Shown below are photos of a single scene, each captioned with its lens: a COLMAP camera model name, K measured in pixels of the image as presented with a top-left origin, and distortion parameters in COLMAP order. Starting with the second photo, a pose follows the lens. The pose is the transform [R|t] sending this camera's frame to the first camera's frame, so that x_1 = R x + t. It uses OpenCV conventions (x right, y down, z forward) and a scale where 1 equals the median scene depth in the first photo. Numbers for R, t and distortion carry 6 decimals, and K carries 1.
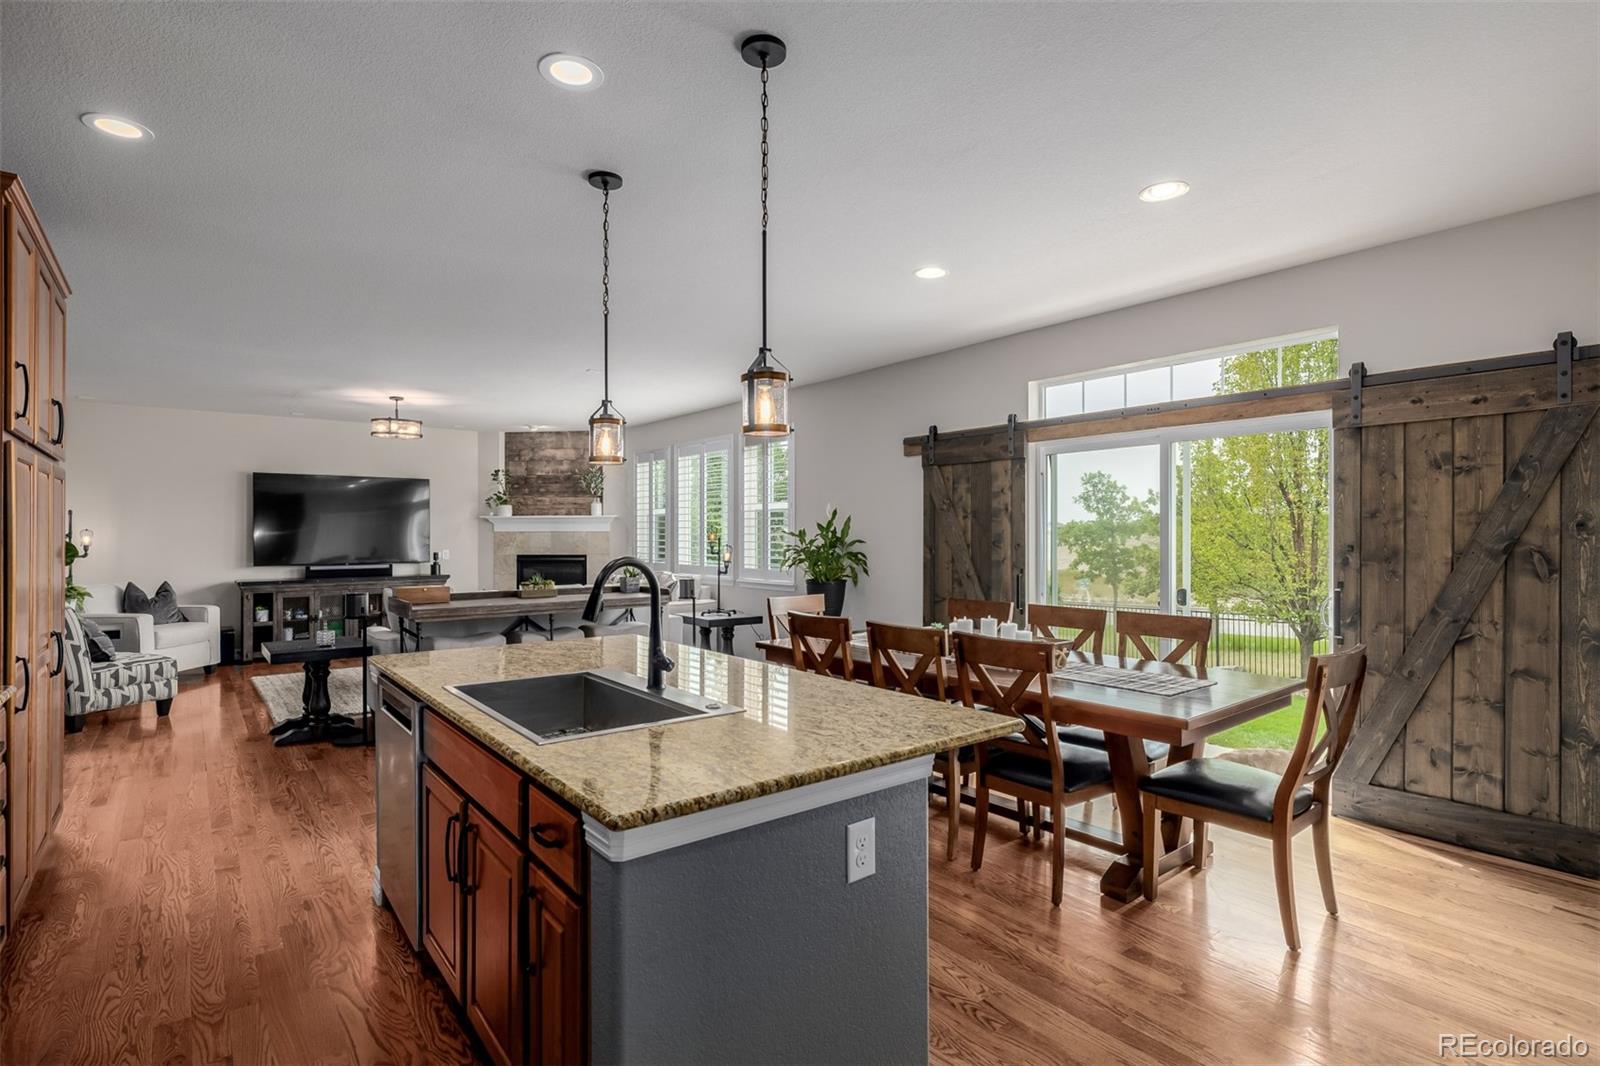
lens RADIAL K [[792.3, 0, 793.8], [0, 792.3, 535.7], [0, 0, 1]] dist [0.000025, 0.000628]
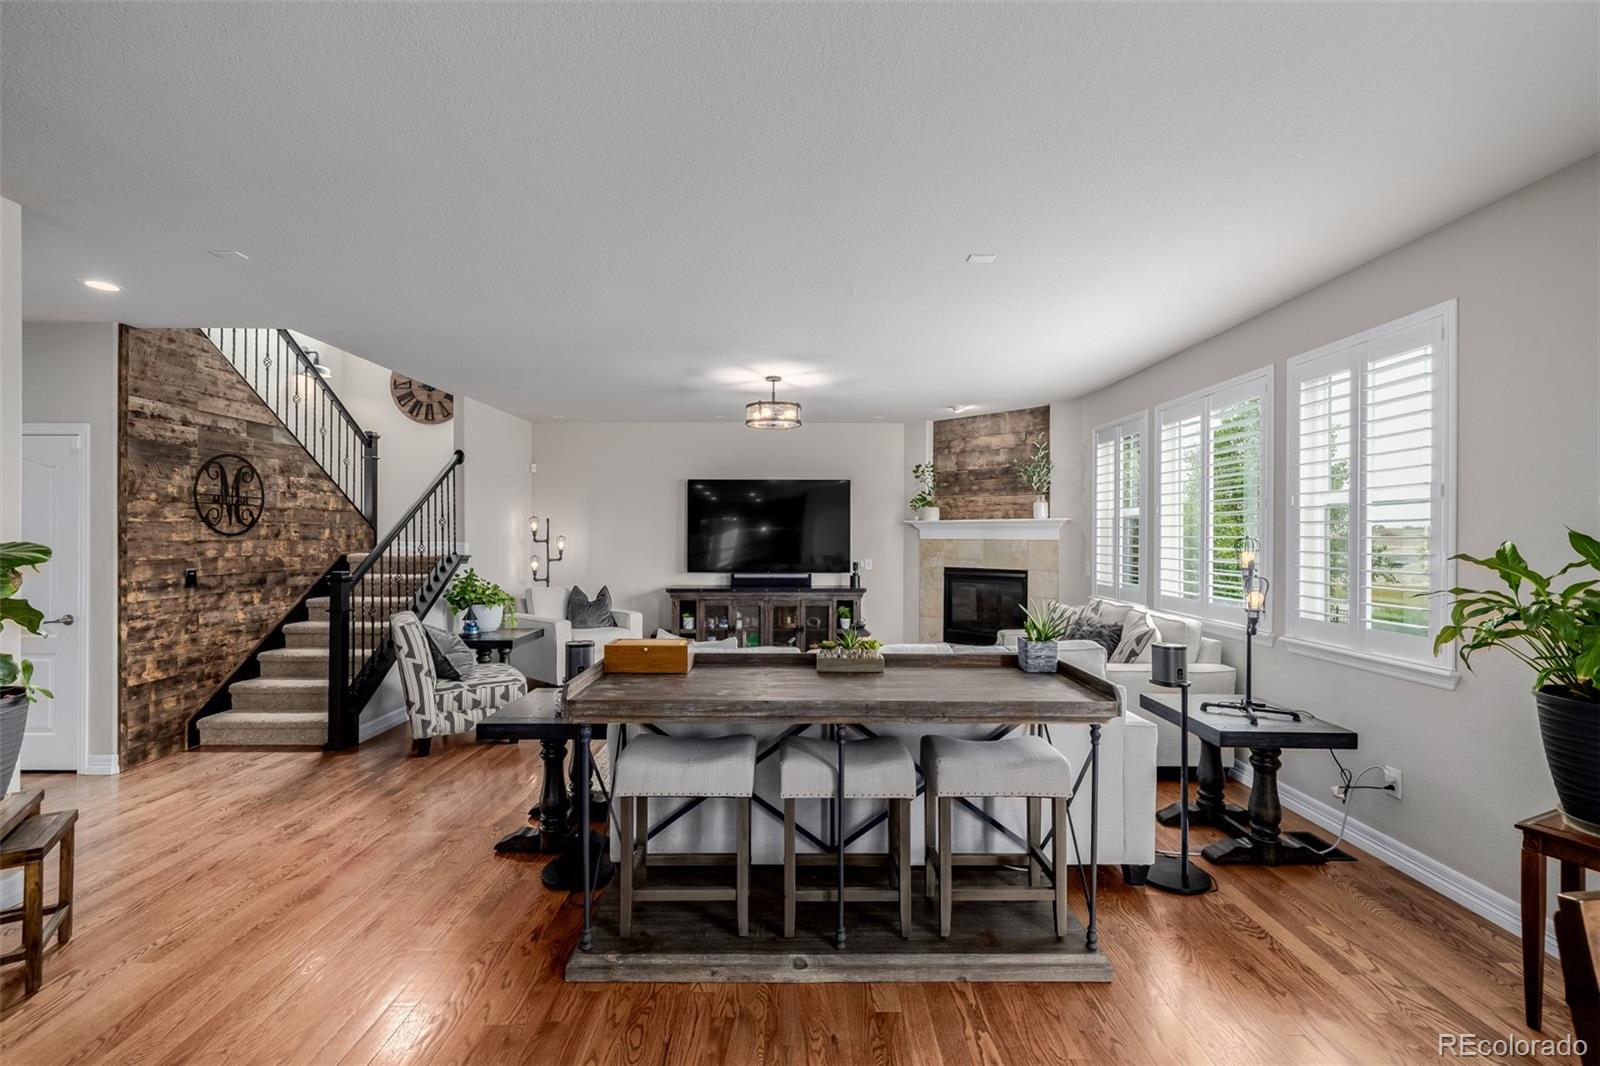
lens RADIAL K [[670.9, 0, 794.4], [0, 670.9, 536.8], [0, 0, 1]] dist [-0.001385, 0.000584]
pose [[0.788309, 0.006530, -0.615245, -0.052293], [-0.006527, 0.999976, 0.002251, -0.010369], [0.615245, 0.002241, 0.788333, 0.443976]]
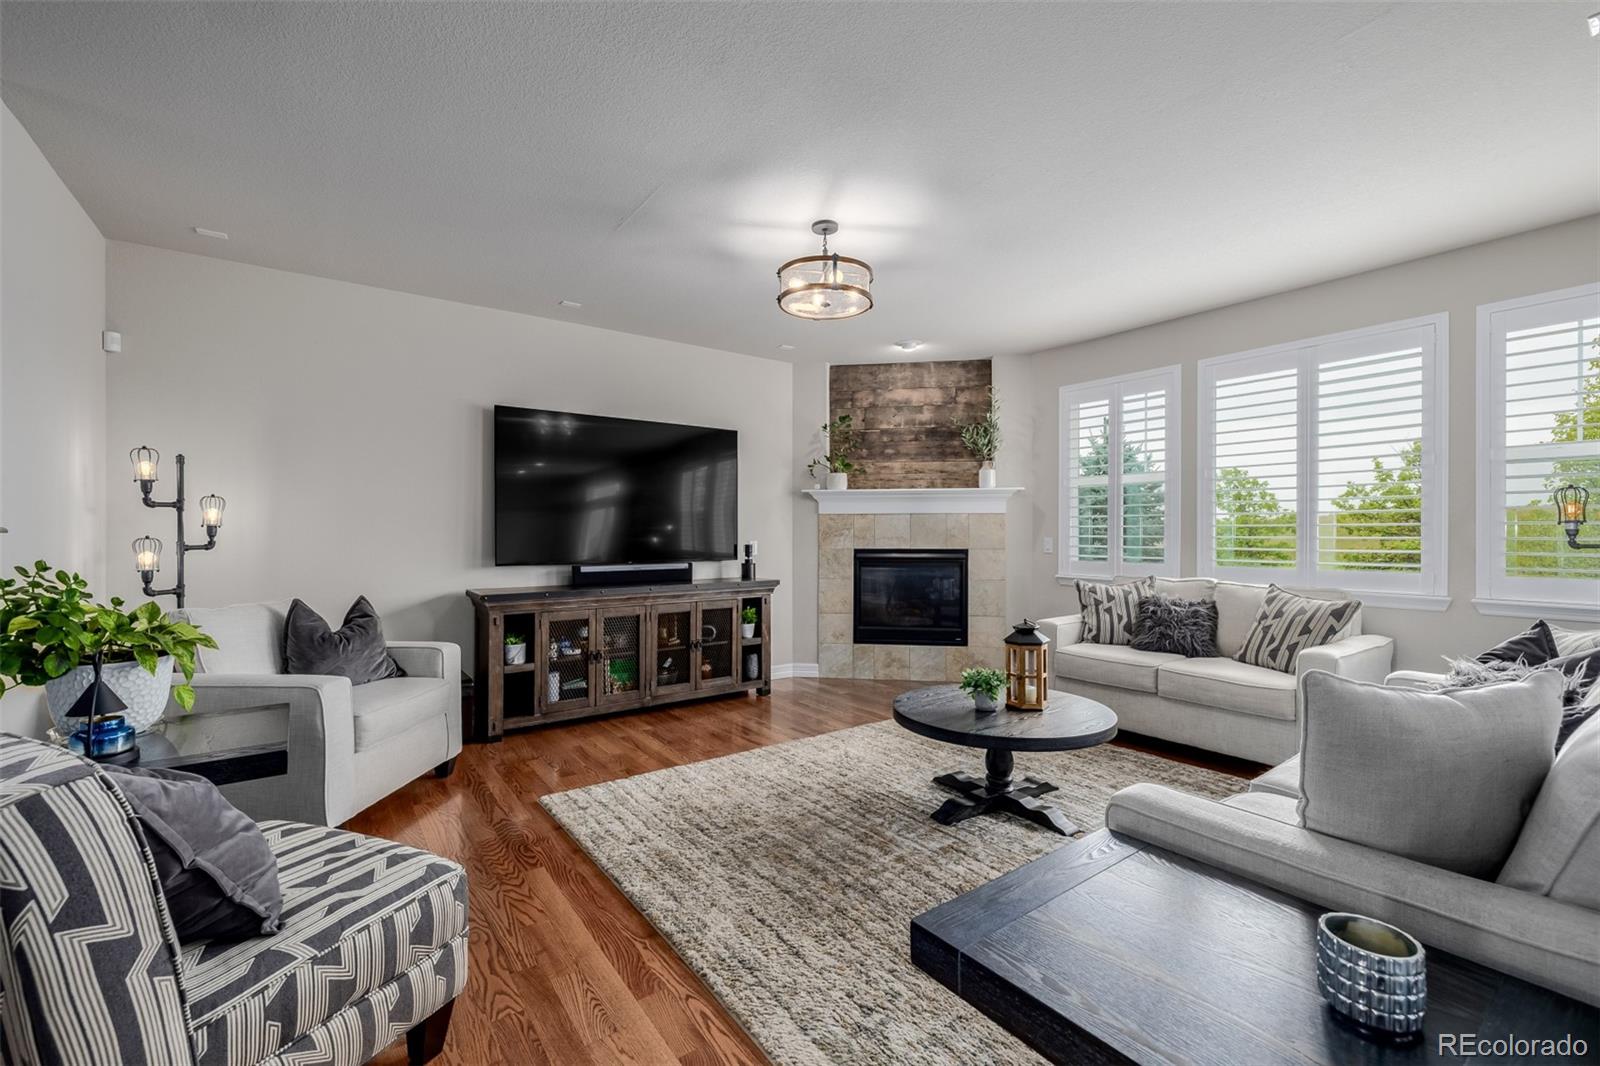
lens RADIAL K [[670.9, 0, 794.4], [0, 670.9, 536.8], [0, 0, 1]] dist [-0.001385, 0.000584]
pose [[0.999478, 0.002939, -0.032178, -0.484000], [-0.002904, 0.999995, 0.001130, 0.017148], [0.032181, -0.001036, 0.999482, 0.558037]]
